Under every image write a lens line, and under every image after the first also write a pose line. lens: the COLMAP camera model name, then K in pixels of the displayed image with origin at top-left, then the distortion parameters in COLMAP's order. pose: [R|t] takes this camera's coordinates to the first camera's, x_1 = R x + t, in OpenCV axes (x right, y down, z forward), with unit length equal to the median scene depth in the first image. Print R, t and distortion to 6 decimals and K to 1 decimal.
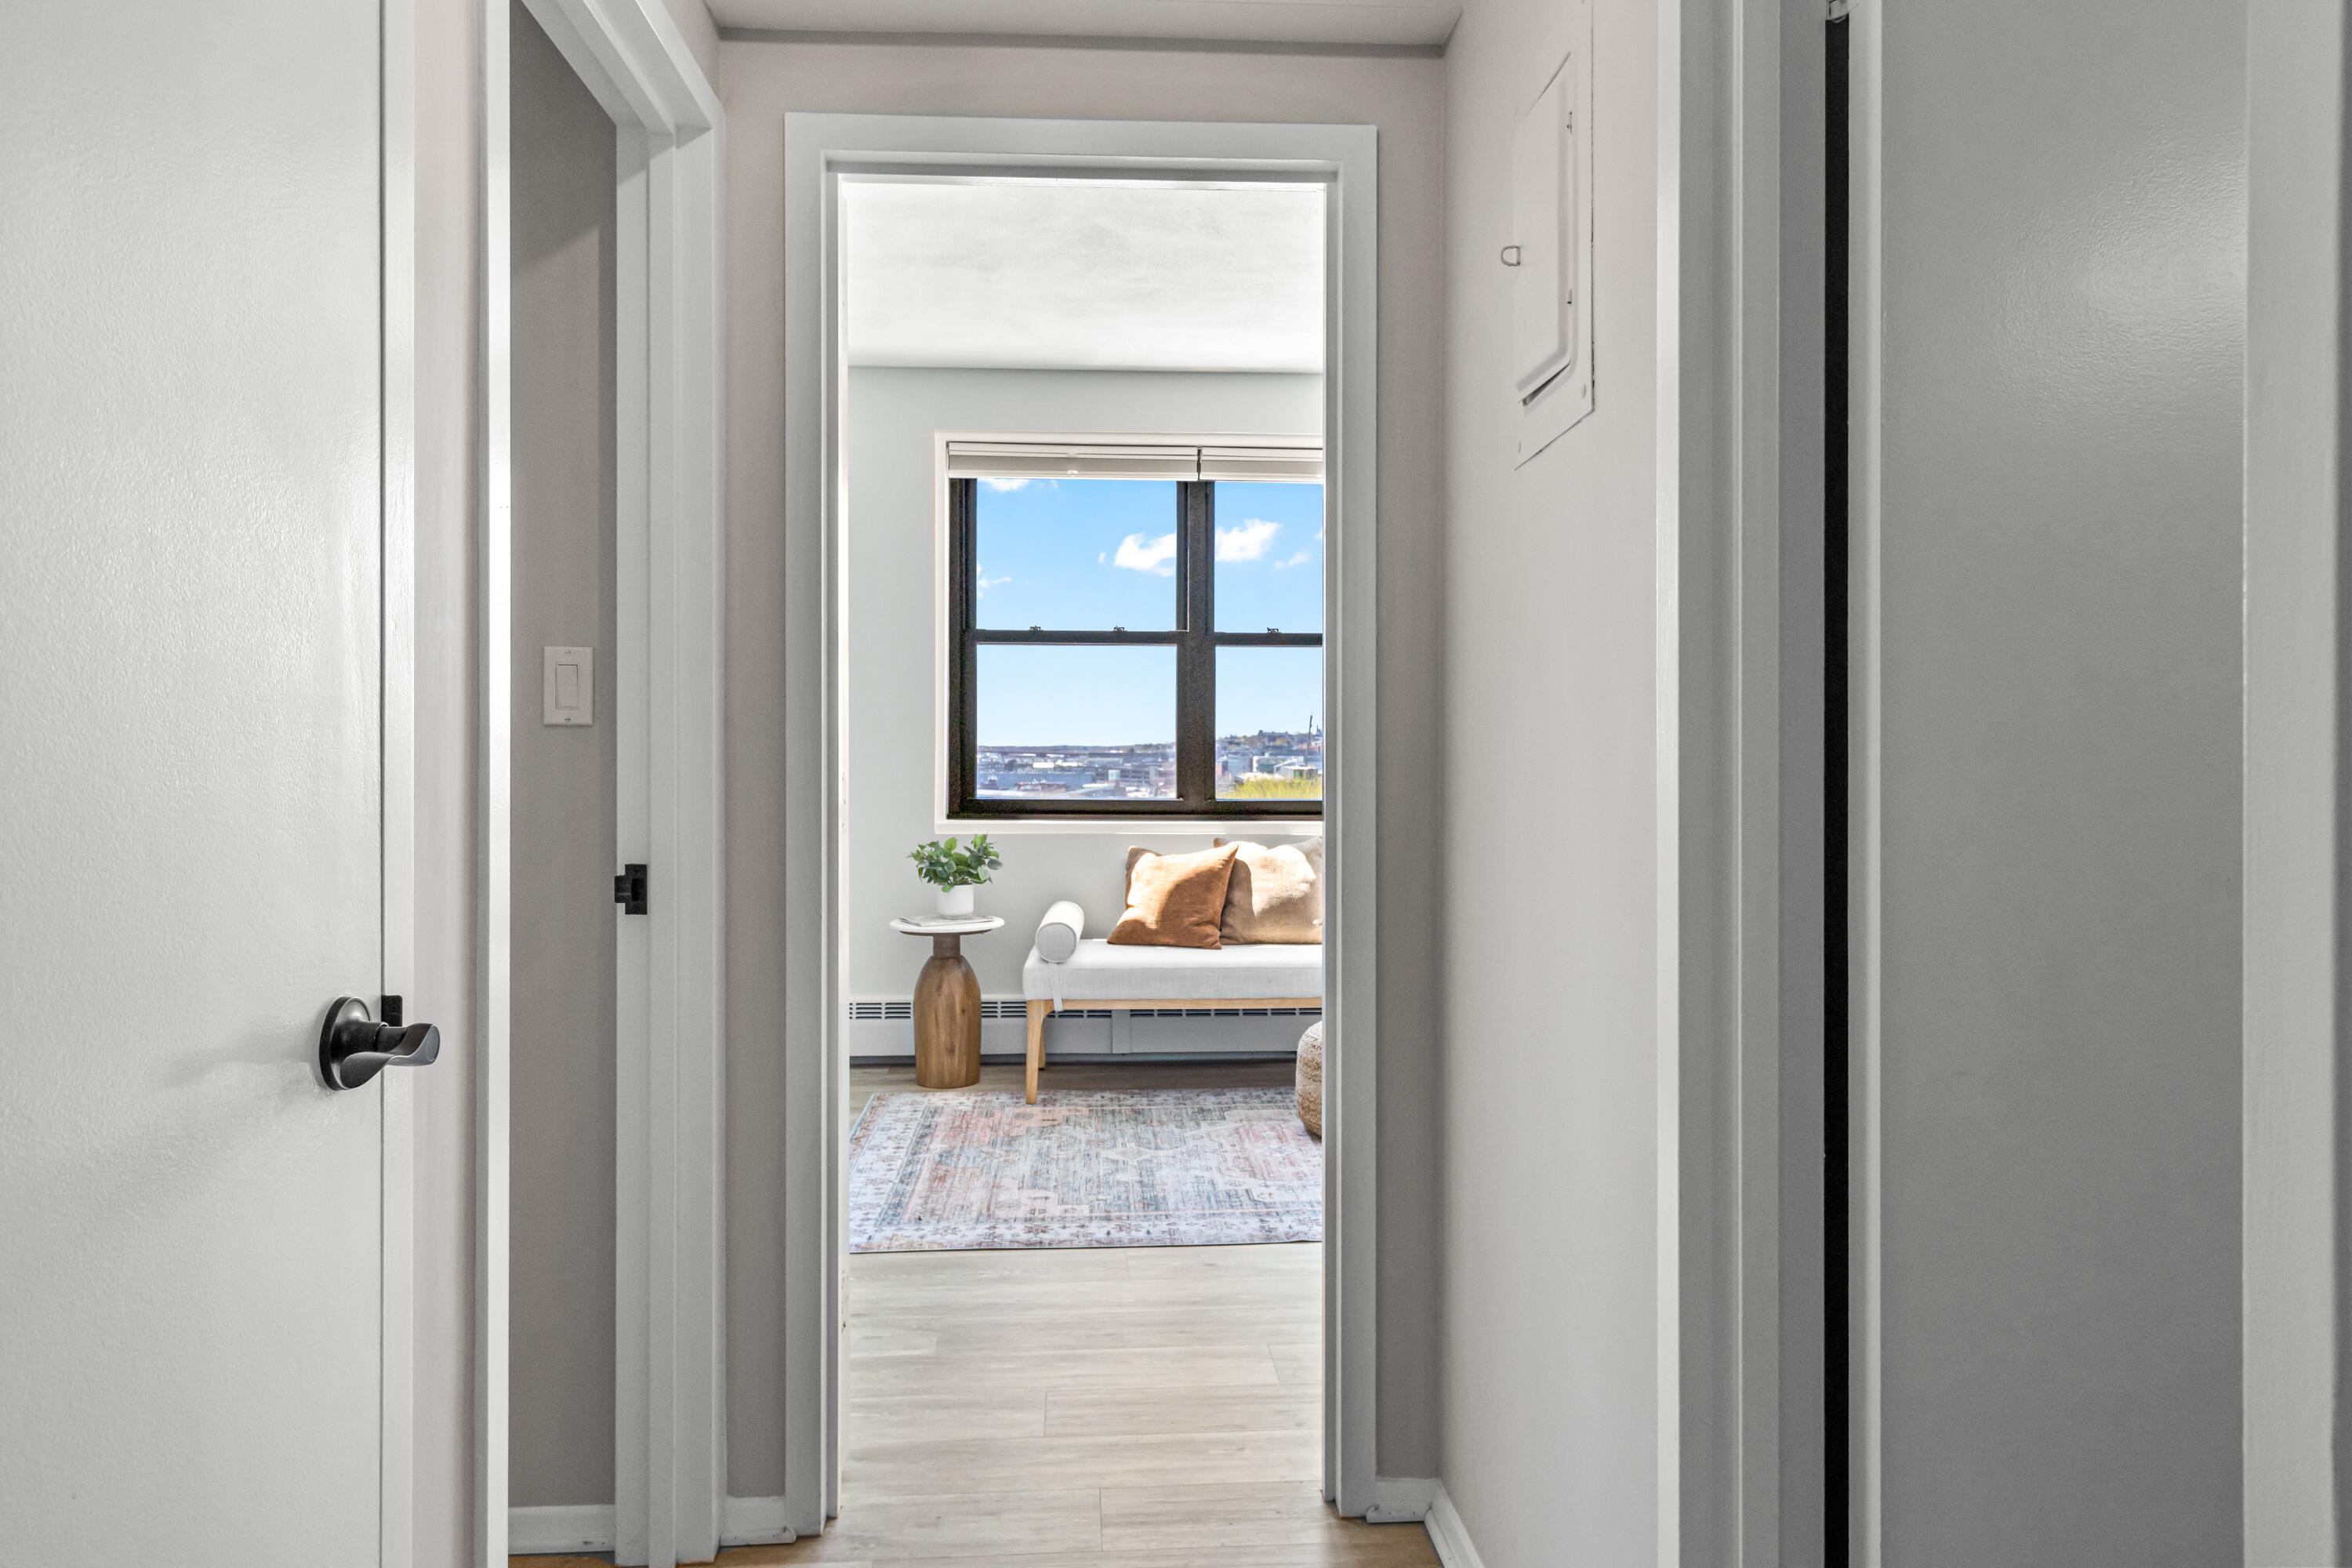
lens RADIAL K [[1480.5, 0, 1177.8], [0, 1480.5, 729.3], [0, 0, 1]] dist [-0.001490, -0.000506]
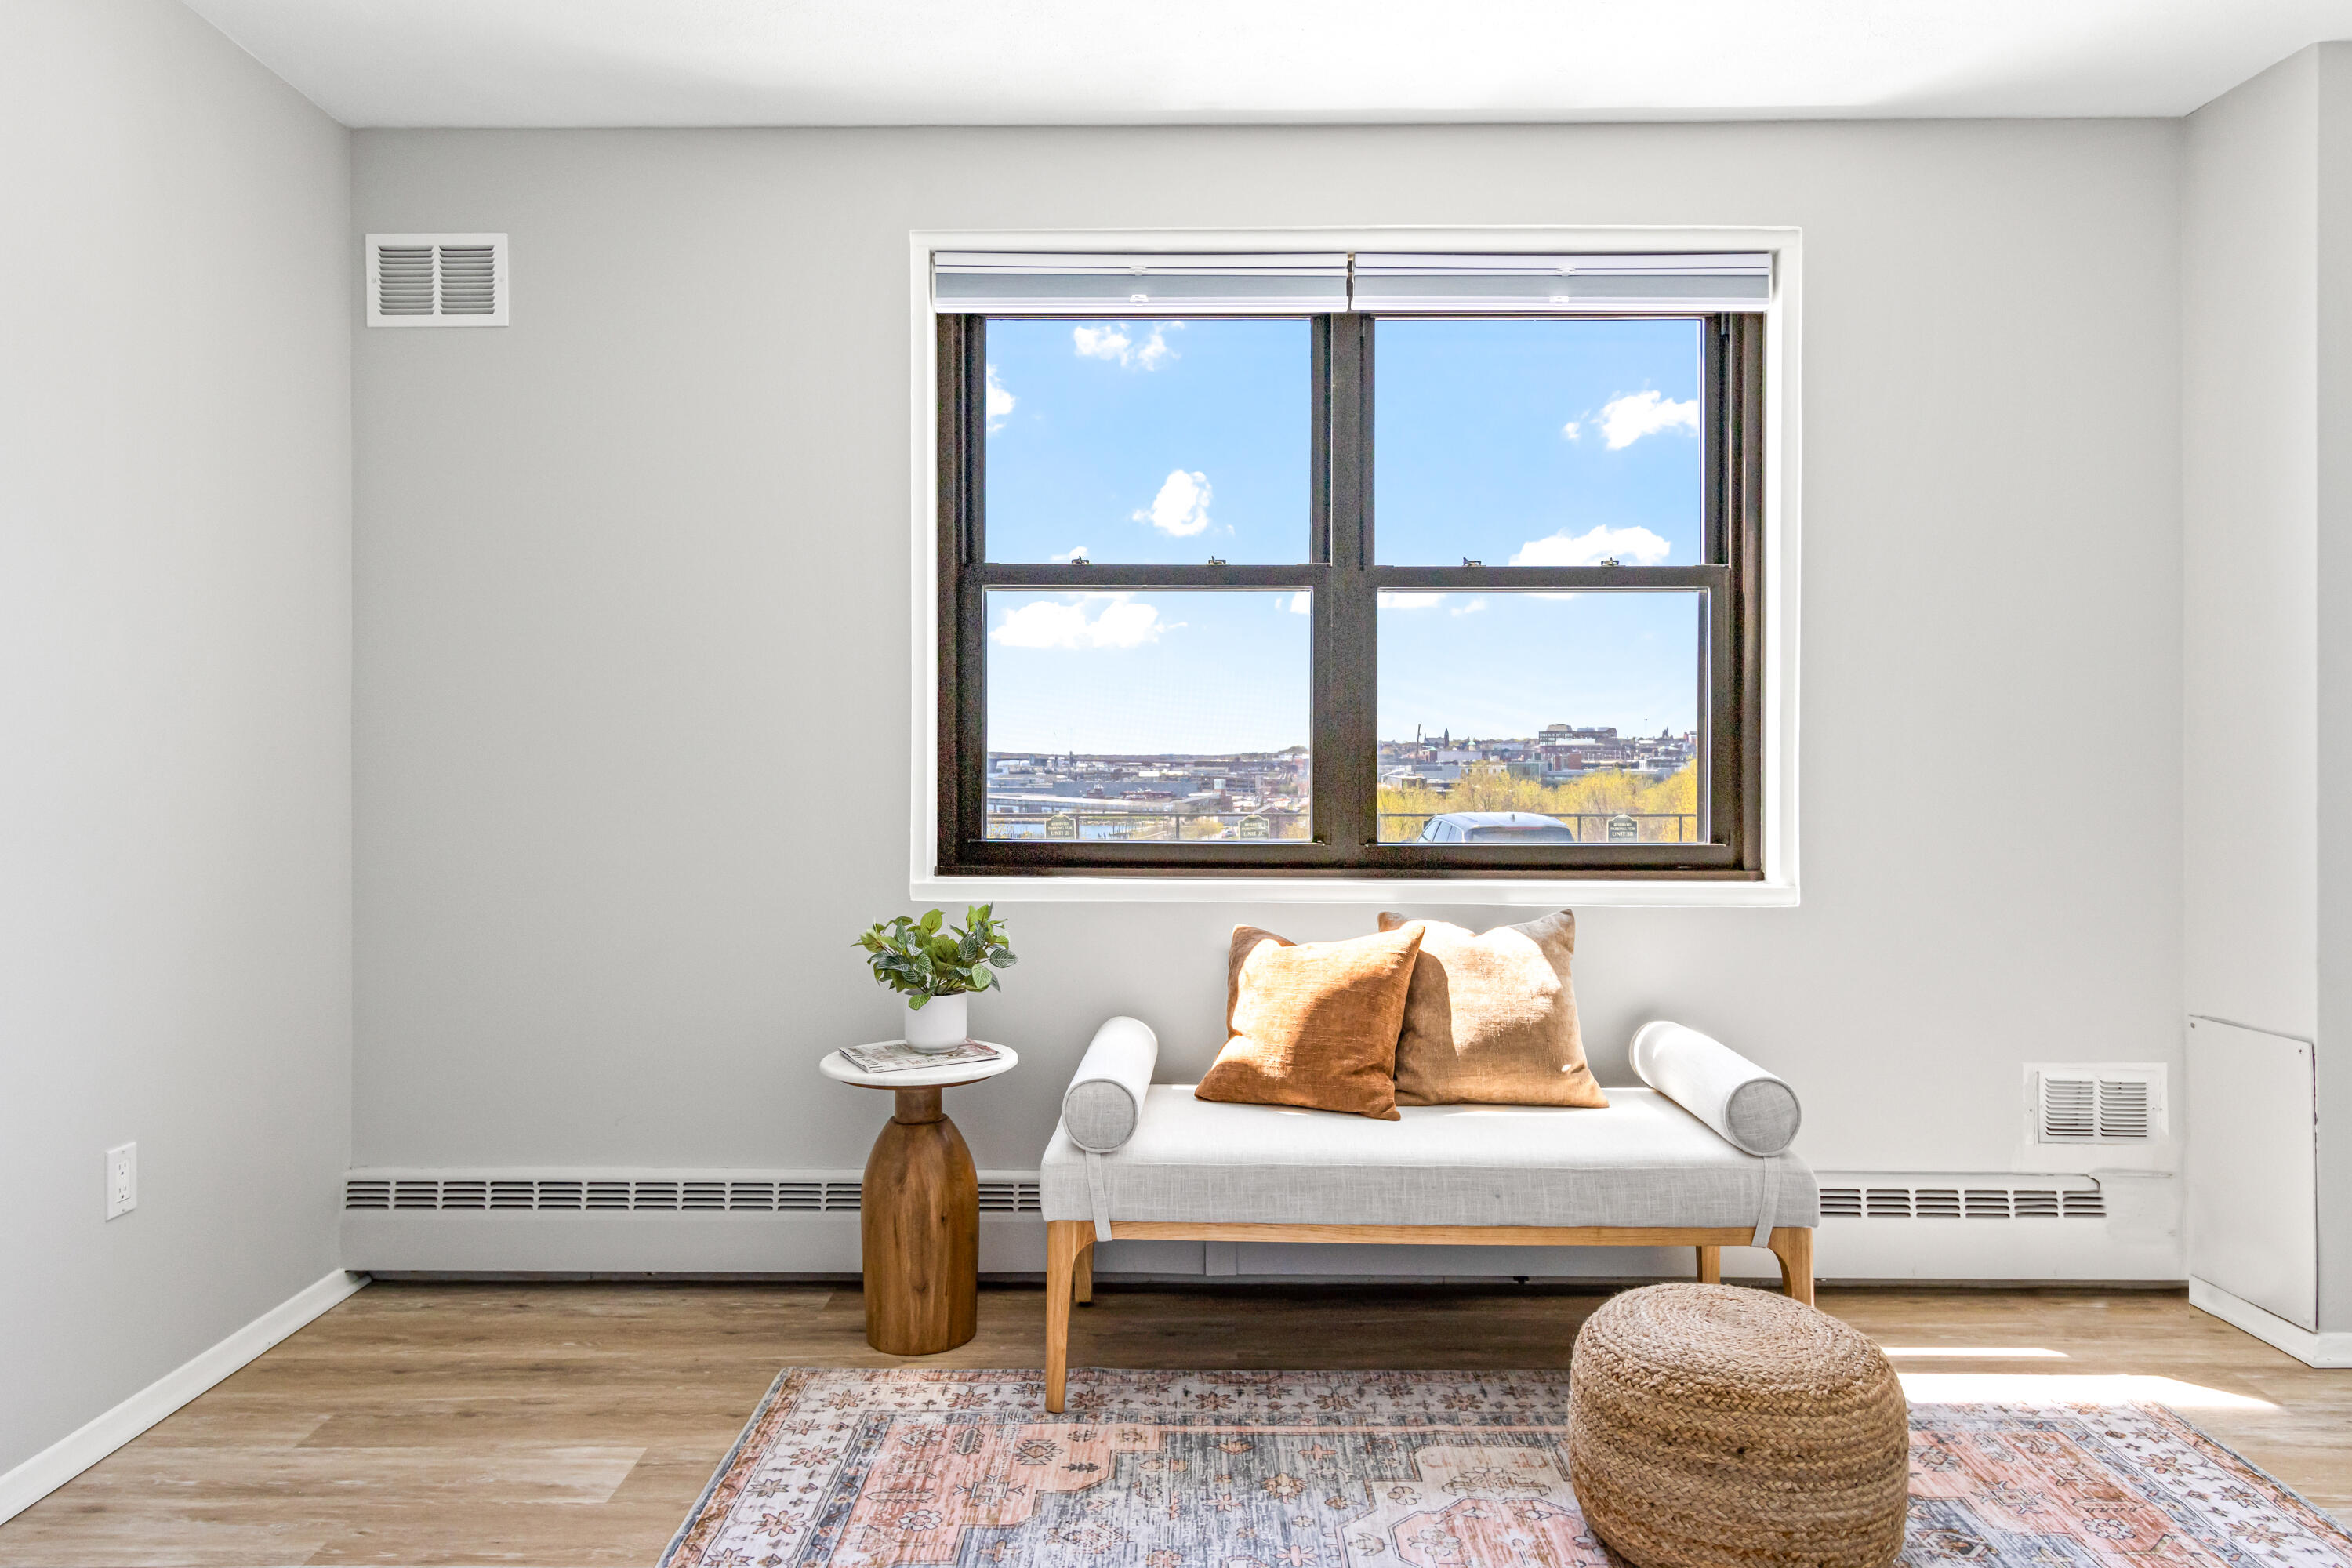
lens RADIAL K [[1480.5, 0, 1177.8], [0, 1480.5, 729.3], [0, 0, 1]] dist [-0.001490, -0.000506]
pose [[0.997463, -0.001634, -0.071166, -0.013552], [0.001207, 0.999981, -0.006048, 0.004988], [0.071175, 0.005947, 0.997446, 0.425050]]
